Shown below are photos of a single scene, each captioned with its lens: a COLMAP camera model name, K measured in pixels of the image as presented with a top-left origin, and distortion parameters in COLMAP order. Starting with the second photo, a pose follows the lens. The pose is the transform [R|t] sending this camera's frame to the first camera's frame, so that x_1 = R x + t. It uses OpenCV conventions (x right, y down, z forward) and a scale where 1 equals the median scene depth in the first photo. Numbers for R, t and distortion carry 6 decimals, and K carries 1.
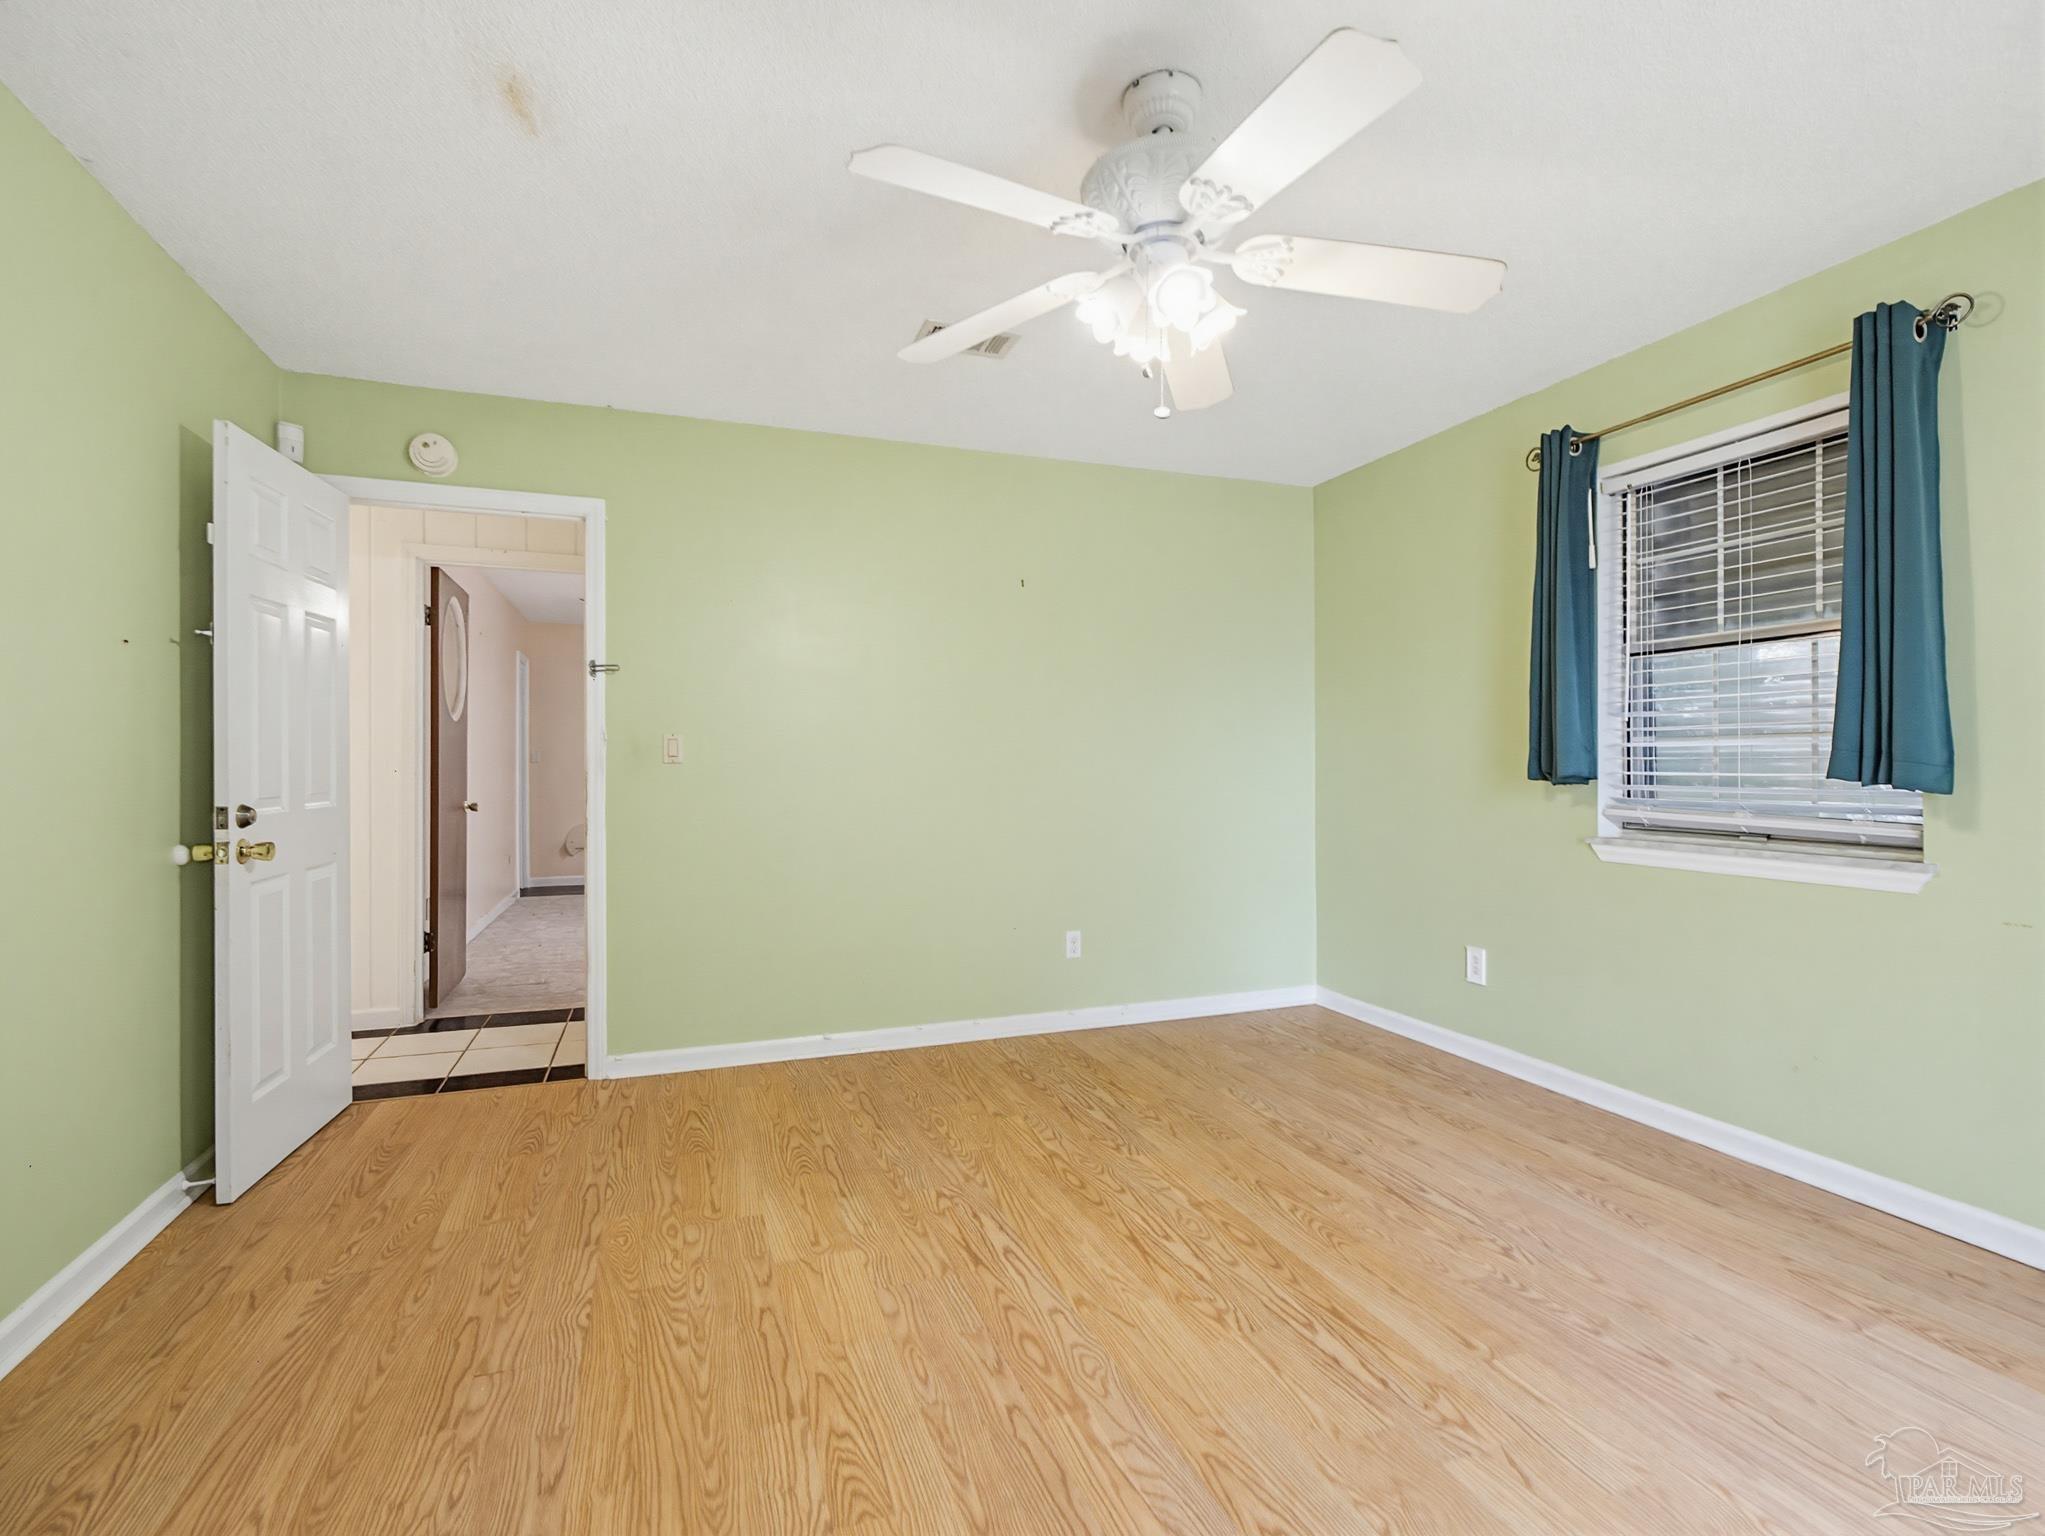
lens RADIAL K [[970.0, 0, 1024.3], [0, 970.0, 753.5], [0, 0, 1]] dist [-0.004255, -0.000558]
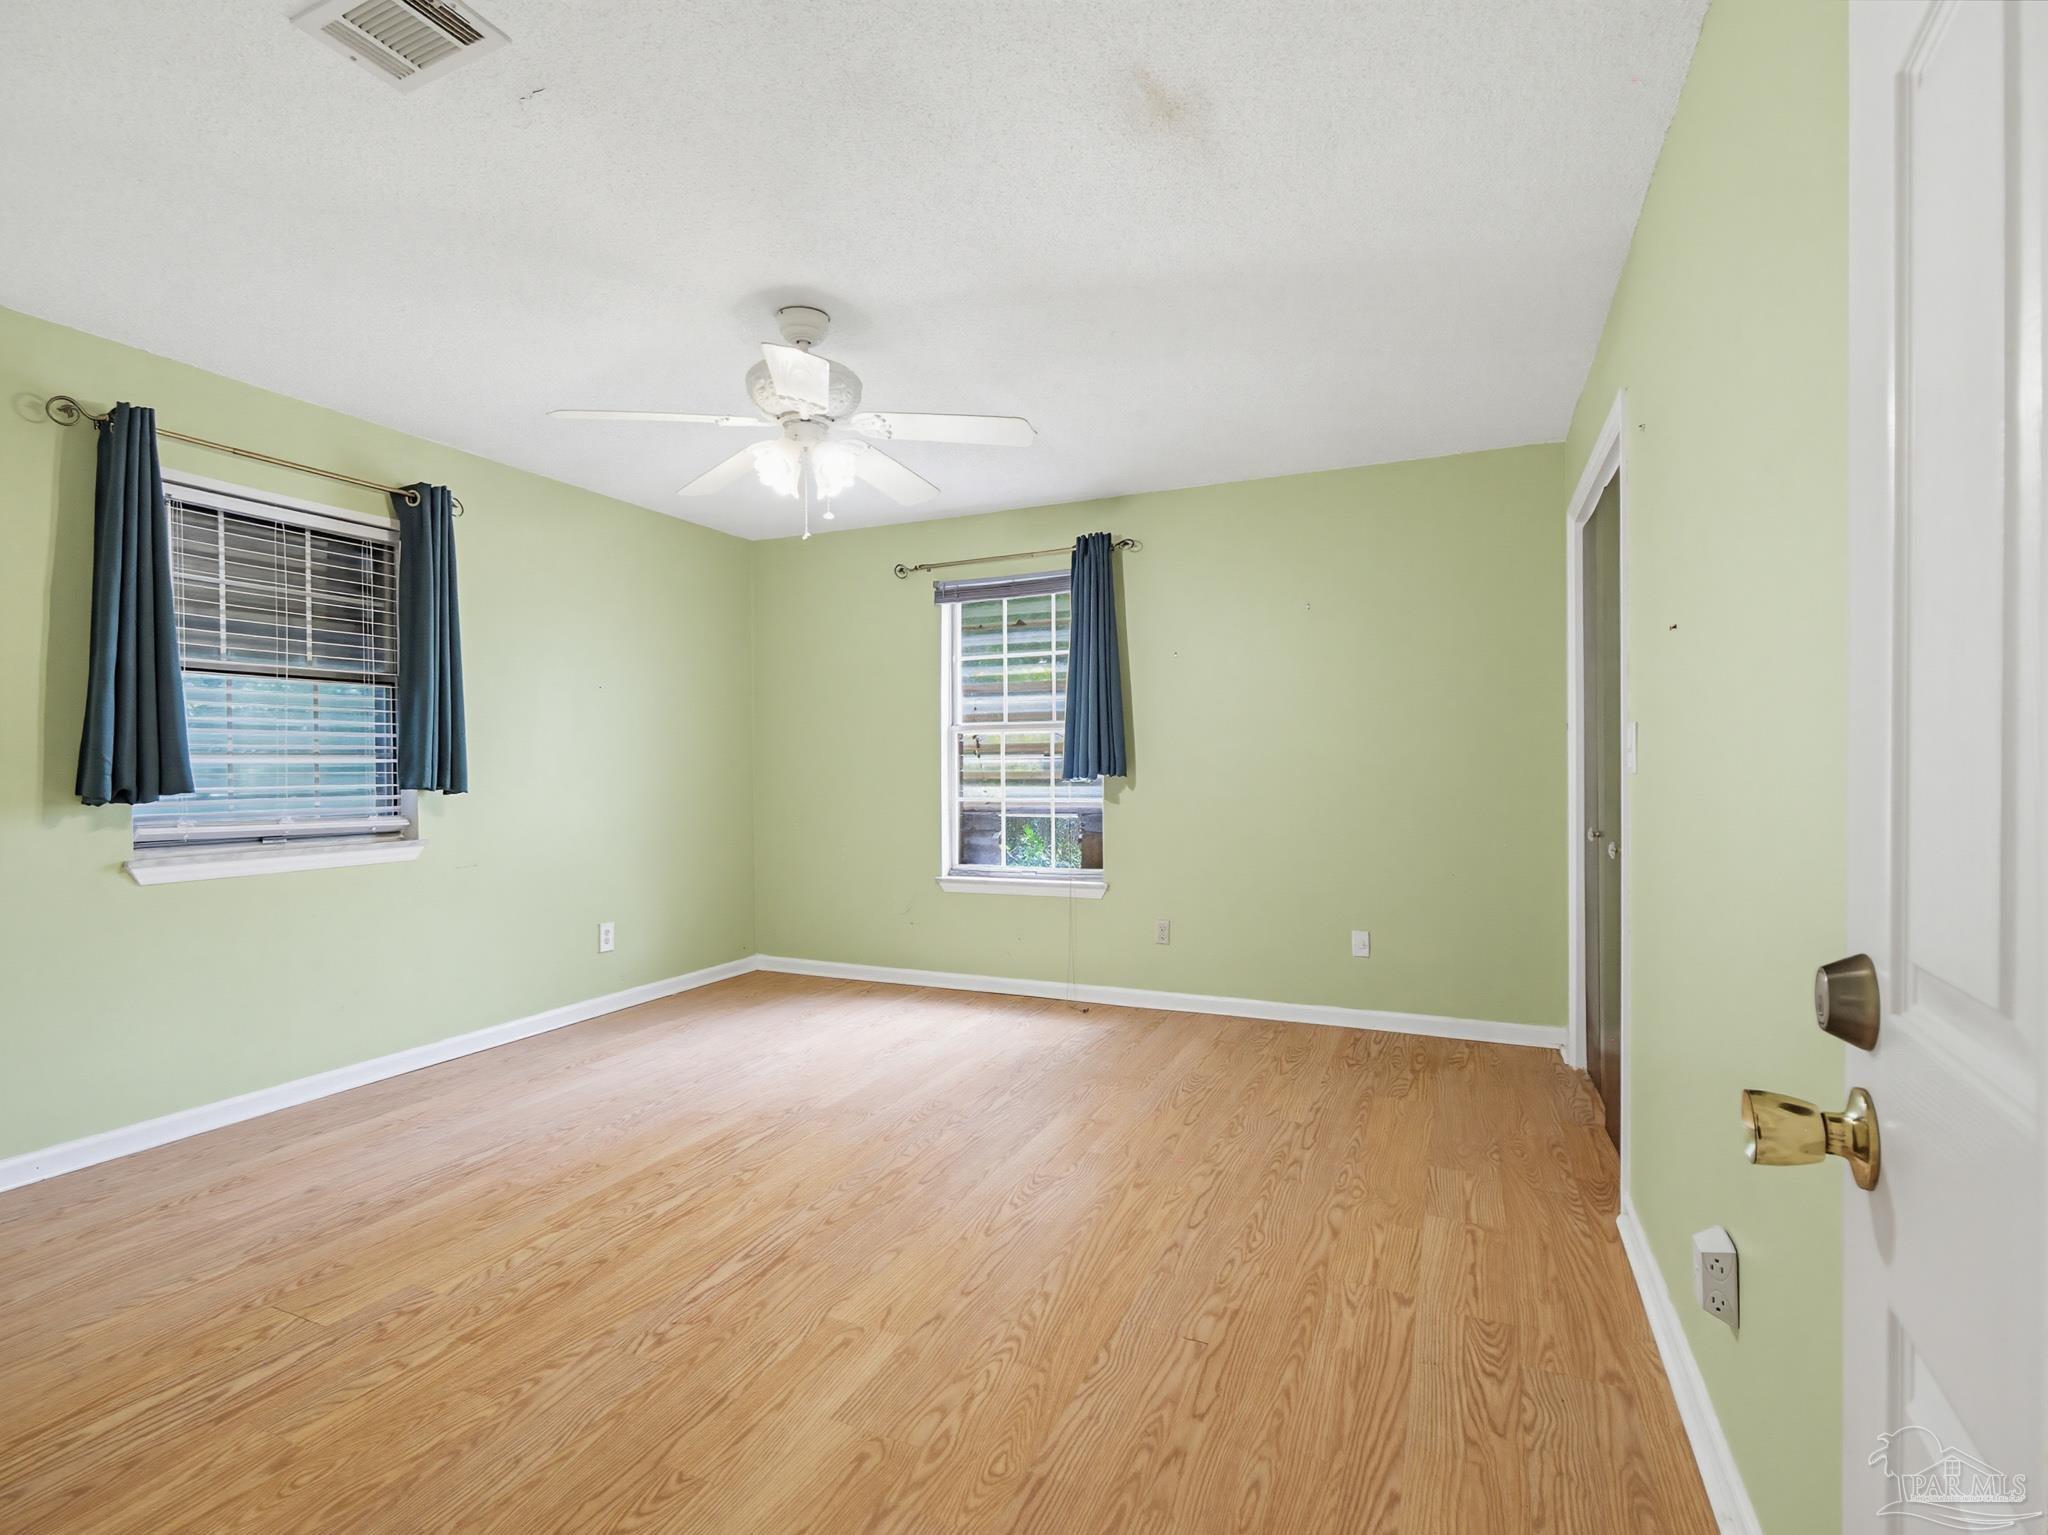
lens RADIAL K [[971.4, 0, 1025.9], [0, 971.4, 767.8], [0, 0, 1]] dist [-0.004255, -0.000558]
pose [[-0.712466, 0.003662, 0.701697, -0.921060], [0.000780, 0.999990, -0.004427, 0.004248], [-0.701706, -0.002607, -0.712462, 1.486306]]
